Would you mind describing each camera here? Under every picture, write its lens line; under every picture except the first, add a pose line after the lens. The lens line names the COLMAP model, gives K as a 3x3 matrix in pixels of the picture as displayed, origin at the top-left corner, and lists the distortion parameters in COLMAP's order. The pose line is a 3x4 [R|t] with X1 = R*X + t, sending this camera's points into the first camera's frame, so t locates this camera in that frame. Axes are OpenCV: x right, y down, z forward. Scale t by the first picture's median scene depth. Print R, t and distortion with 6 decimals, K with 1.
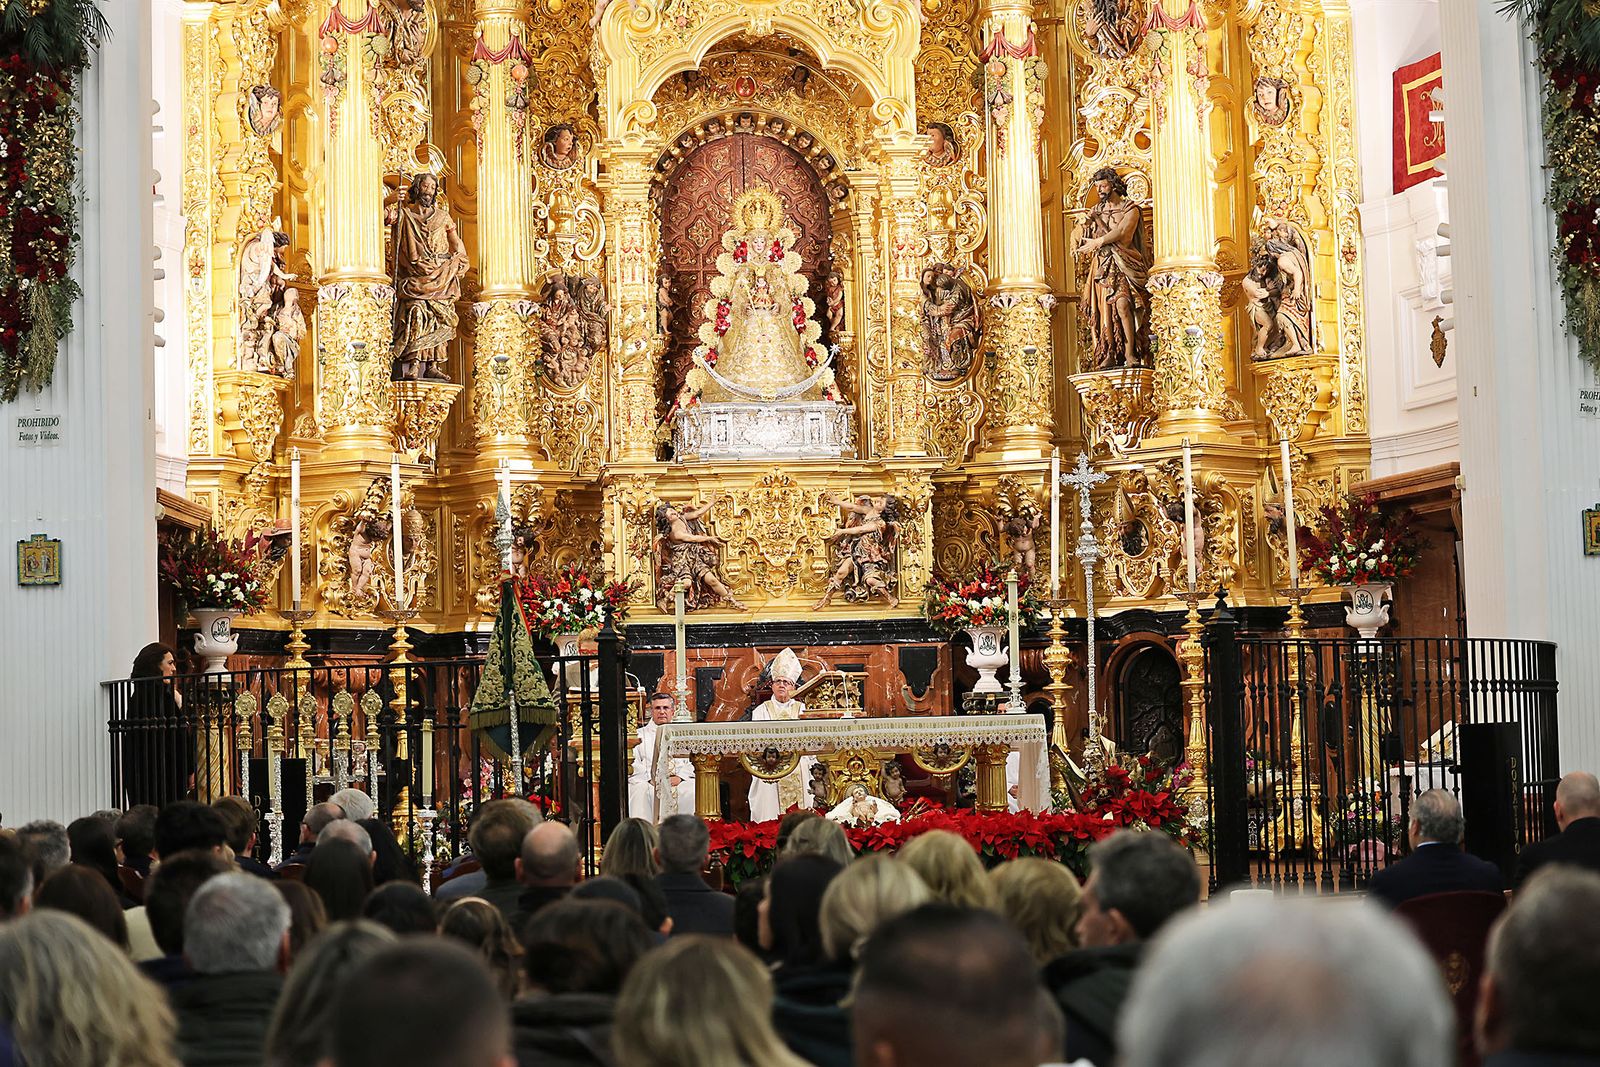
lens RADIAL K [[3269.4, 0, 803.4], [0, 3269.4, 501.6], [0, 0, 1]] dist [-0.074393, -0.305190]
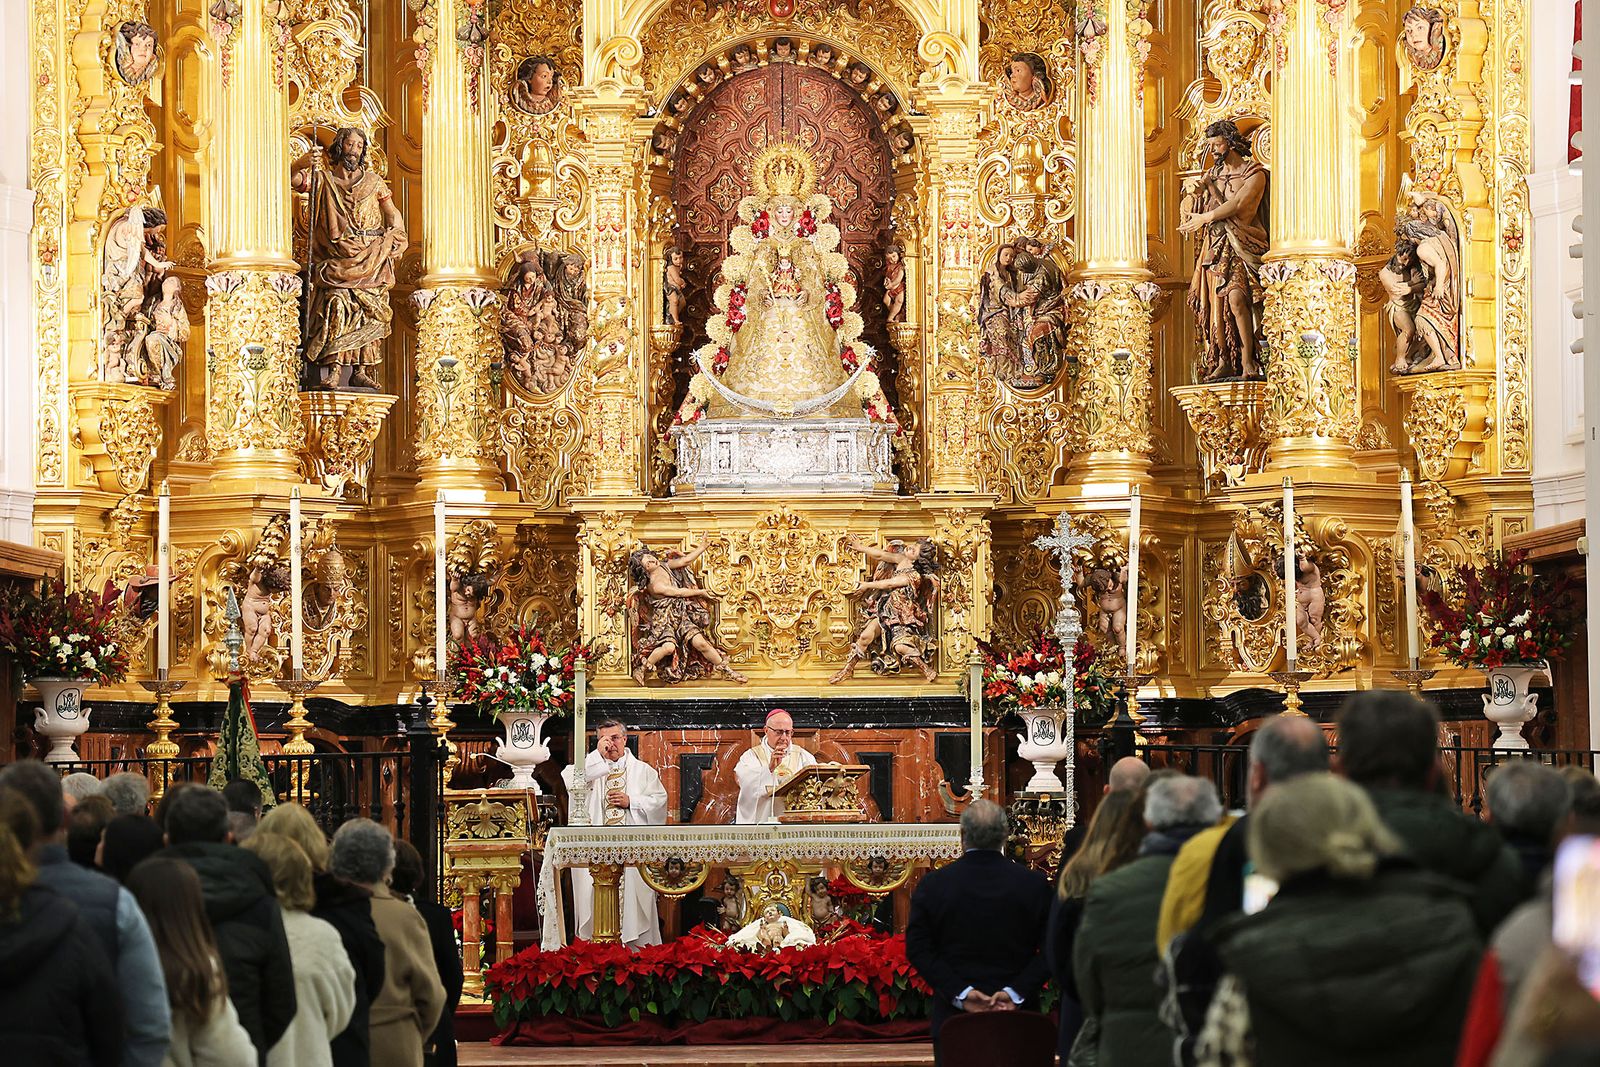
lens RADIAL K [[5733.2, 0, 800.0], [0, 5733.2, 533.5], [0, 0, 1]] dist [0.685316, 0.973757]
pose [[0.993405, 0.013066, -0.113912, 0.153515], [-0.010613, 0.999699, 0.022116, -0.033954], [0.114167, -0.020761, 0.993245, -0.383997]]
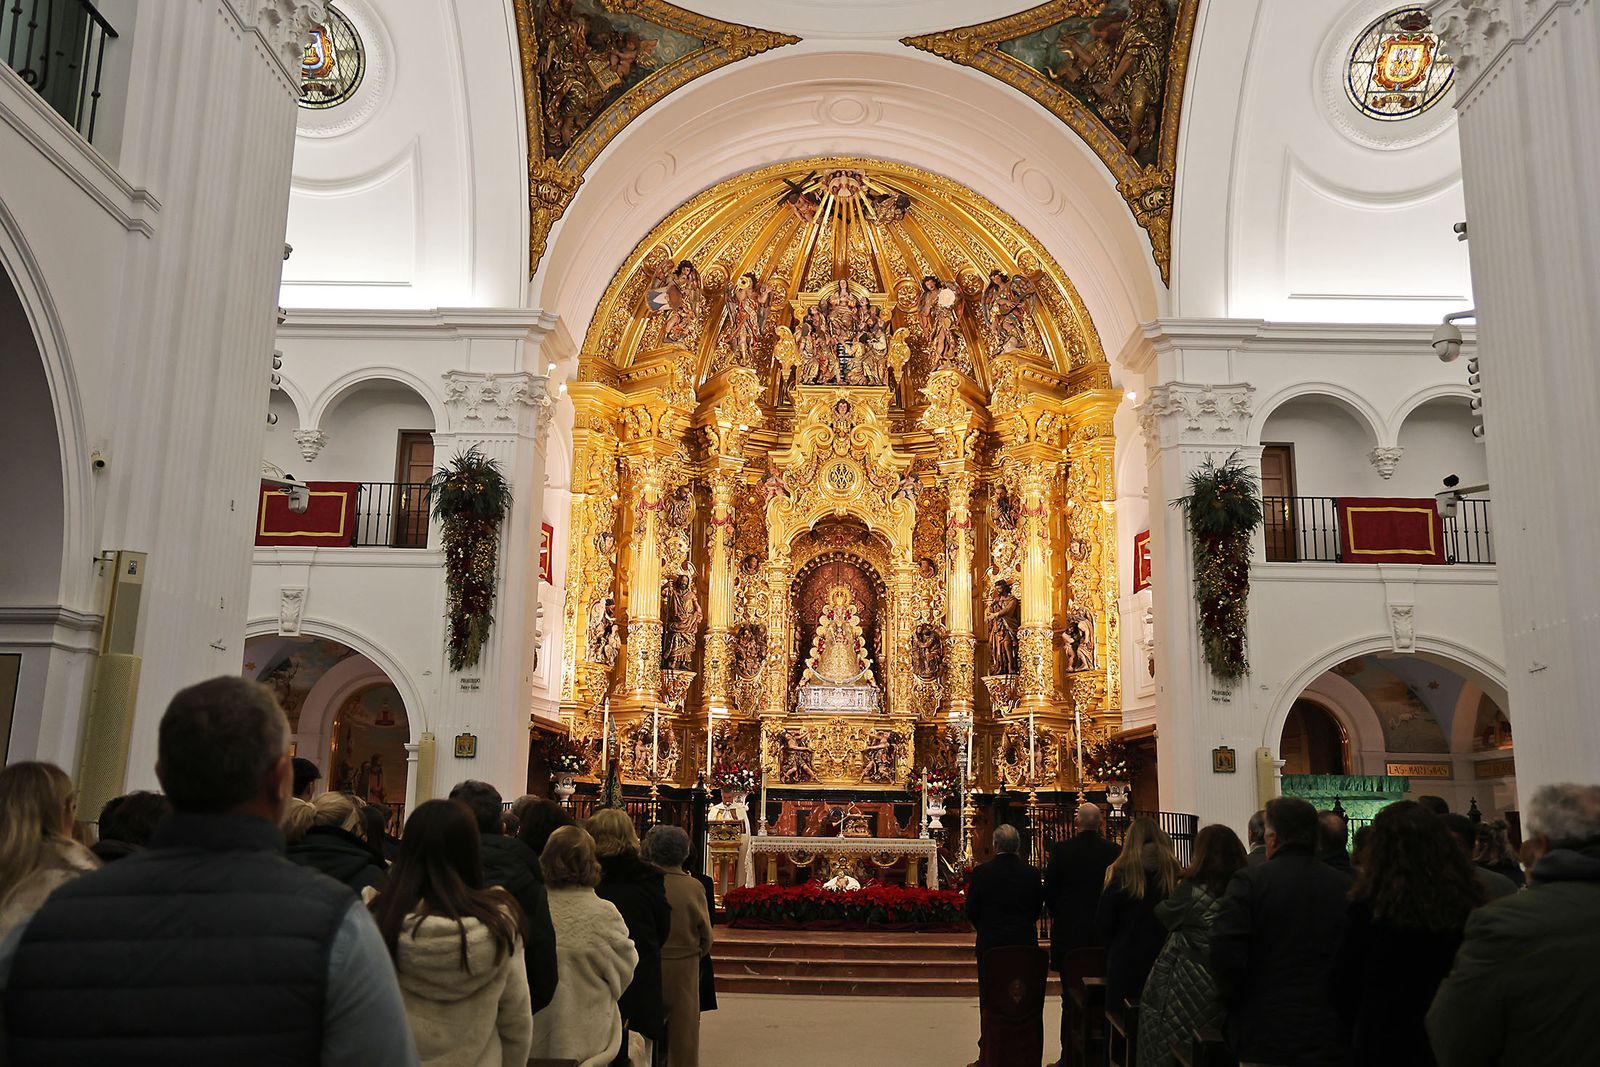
lens RADIAL K [[1426.6, 0, 800.0], [0, 1426.6, 533.5], [0, 0, 1]] dist [-0.014943, -0.000614]
pose [[0.992623, 0.019657, -0.119637, 0.074675], [-0.036376, 0.989593, -0.139218, 0.002099], [0.115655, 0.142542, 0.983008, 0.067171]]
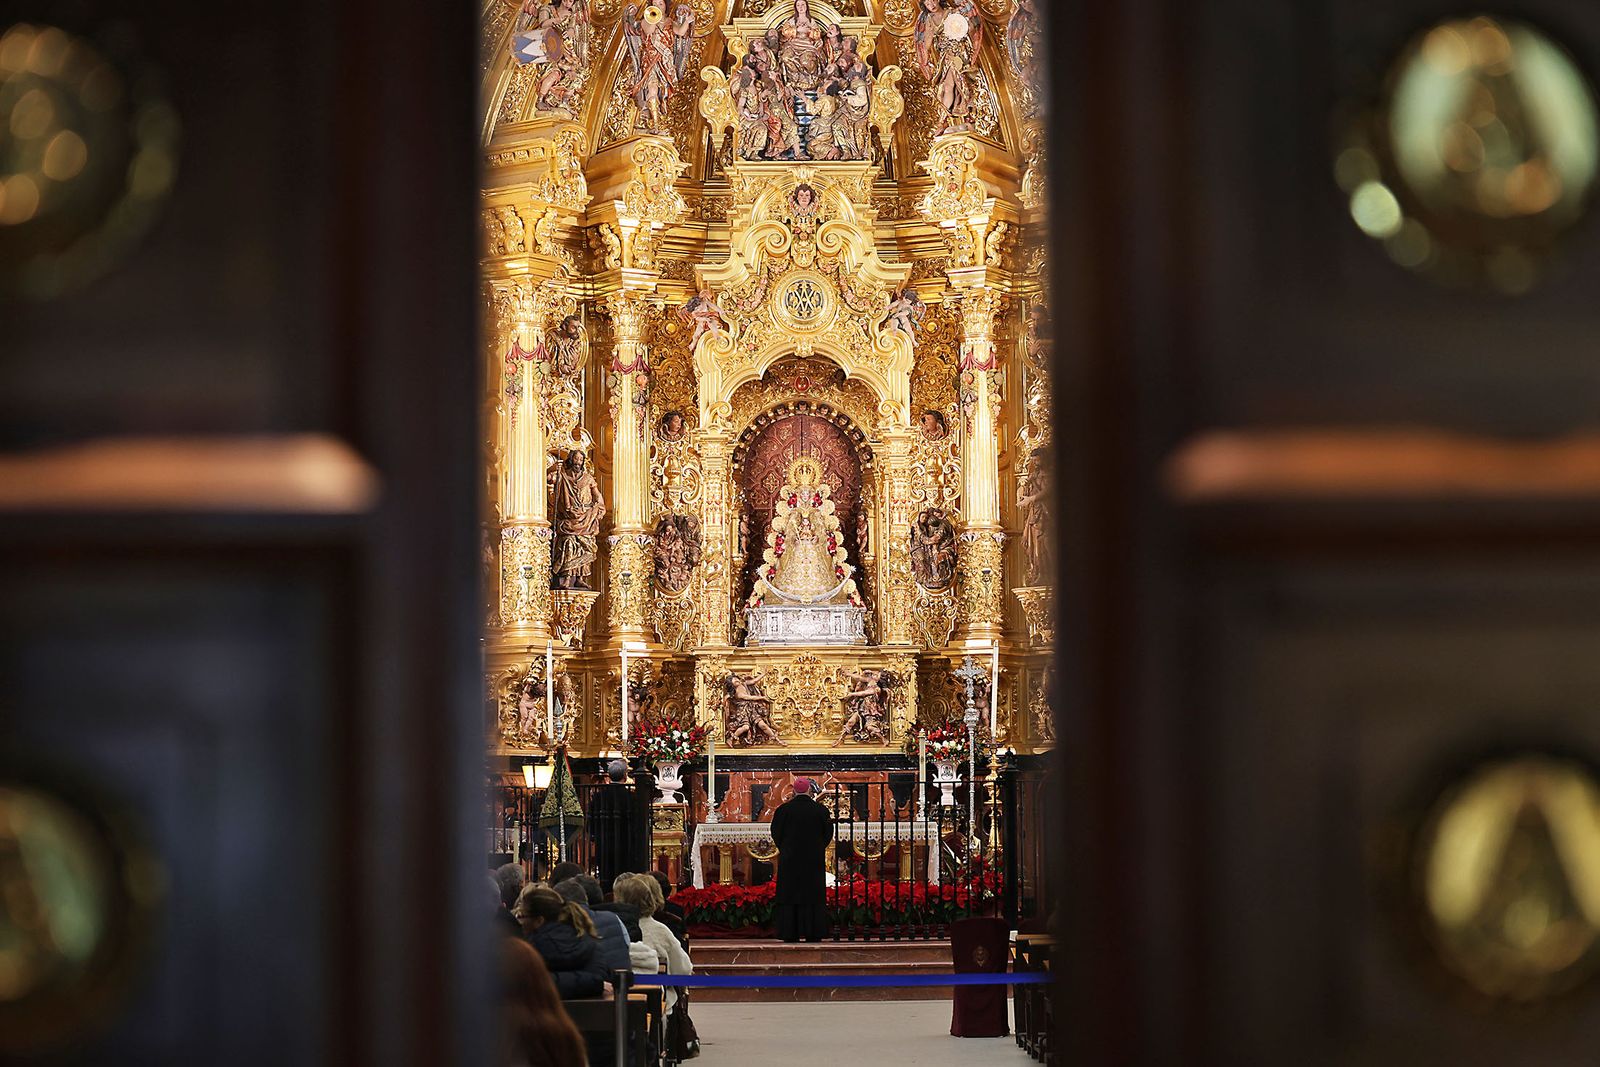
lens RADIAL K [[3269.4, 0, 803.4], [0, 3269.4, 501.6], [0, 0, 1]] dist [-0.074393, -0.305190]
pose [[0.995989, 0.010277, -0.088879, 0.120185], [-0.012610, 0.999589, -0.025735, -0.039577], [0.088578, 0.026752, 0.995710, -0.477272]]
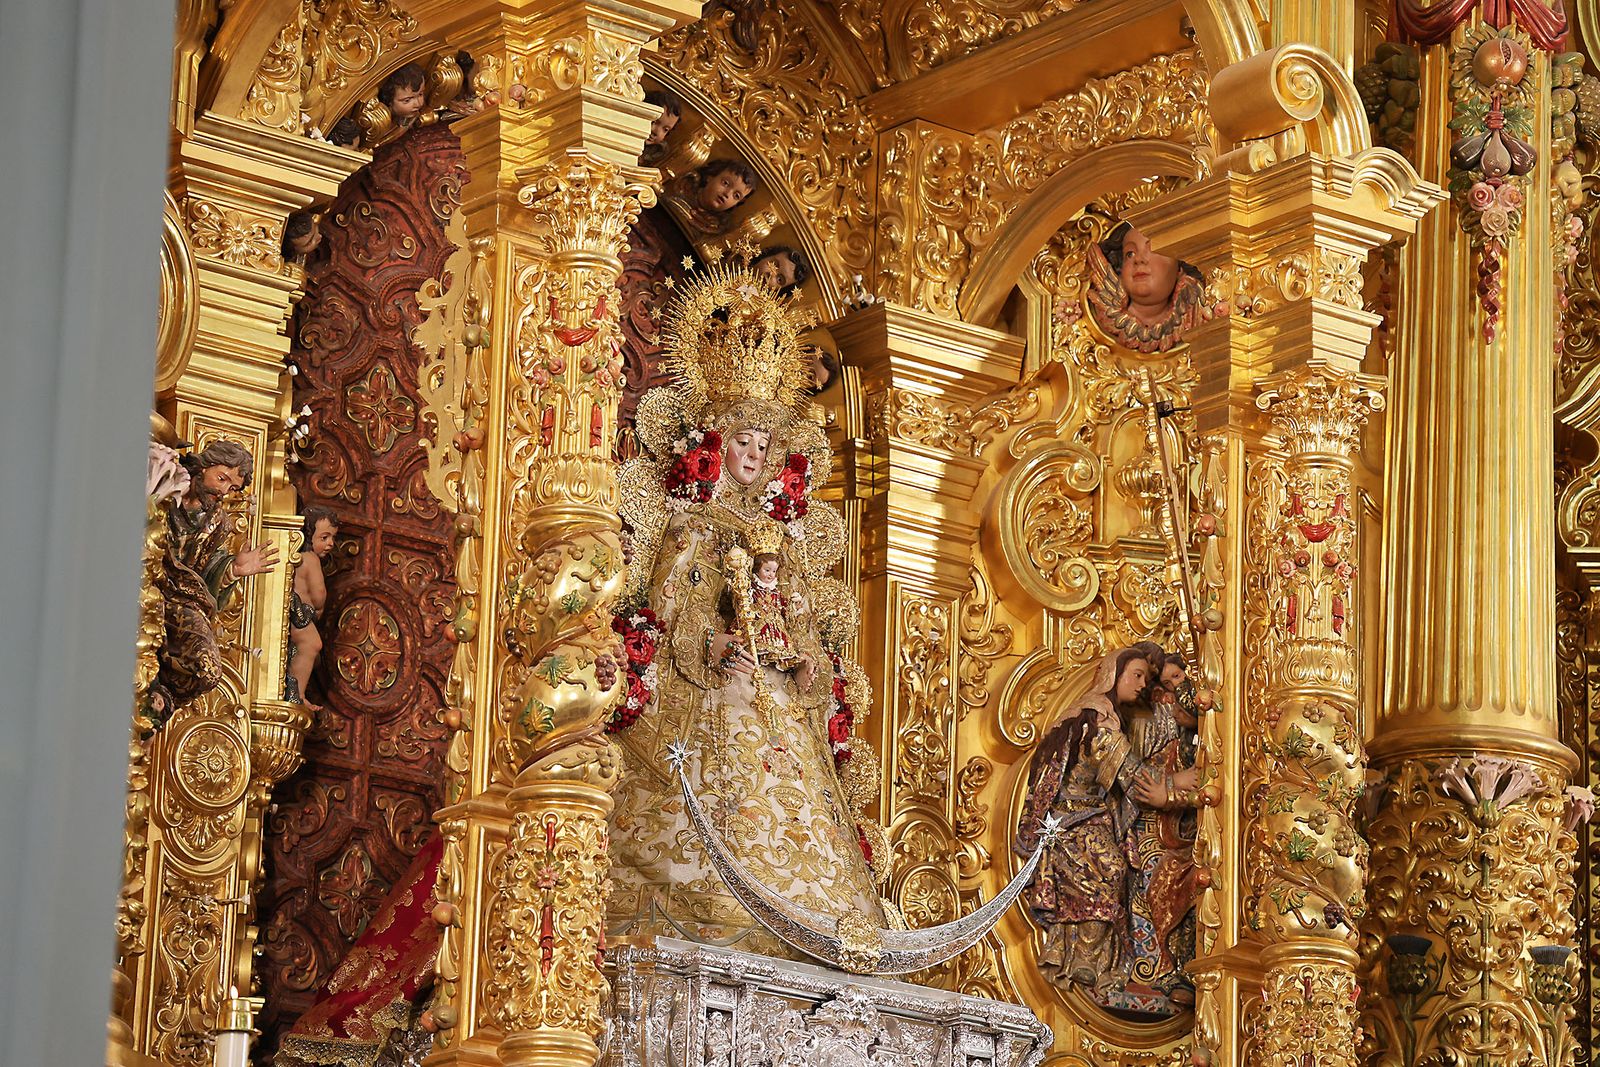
lens RADIAL K [[5733.2, 0, 800.0], [0, 5733.2, 533.5], [0, 0, 1]] dist [0.685316, 0.973757]
pose [[0.855935, 0.197102, 0.478045, -0.265791], [-0.098387, 0.969691, -0.223651, 0.045738], [-0.507638, 0.144397, 0.849384, 0.577433]]
